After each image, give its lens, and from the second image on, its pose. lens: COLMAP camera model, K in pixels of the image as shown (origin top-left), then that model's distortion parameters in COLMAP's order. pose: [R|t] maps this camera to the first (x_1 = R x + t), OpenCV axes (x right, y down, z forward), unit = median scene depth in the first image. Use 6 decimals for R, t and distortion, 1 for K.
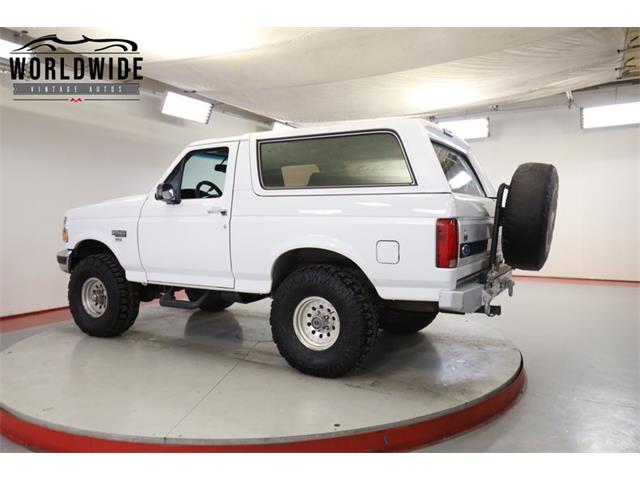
lens RADIAL K [[500.8, 0, 320.0], [0, 500.8, 240.0], [0, 0, 1]] dist [-0.000183, -0.000506]
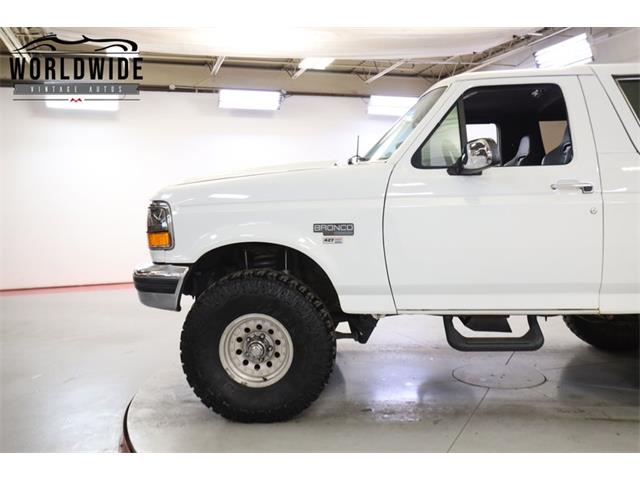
lens RADIAL K [[593.9, 0, 318.9], [0, 593.9, 231.3], [0, 0, 1]] dist [-0.009590, -0.000921]
pose [[0.895360, -0.032160, 0.444181, -0.874564], [0.034185, 0.999410, 0.003451, -0.016677], [-0.444030, 0.012095, 0.895930, 0.523627]]
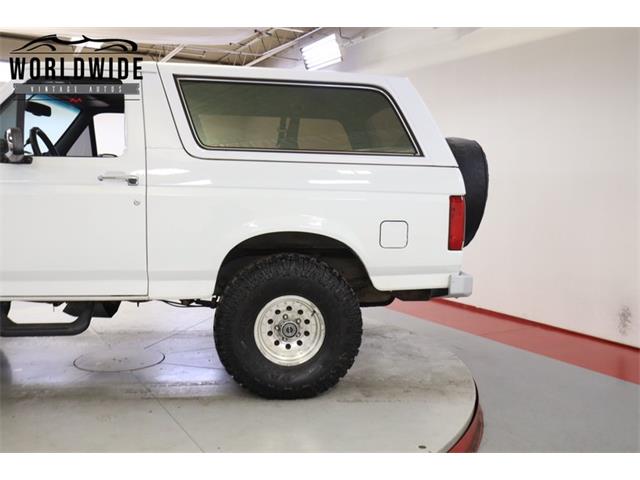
lens RADIAL K [[593.9, 0, 318.9], [0, 593.9, 231.3], [0, 0, 1]] dist [-0.009590, -0.000921]
pose [[0.792688, -0.027778, 0.608995, -0.504585], [0.009100, 0.999389, 0.033740, -0.013945], [-0.609560, -0.021203, 0.792456, 0.255267]]
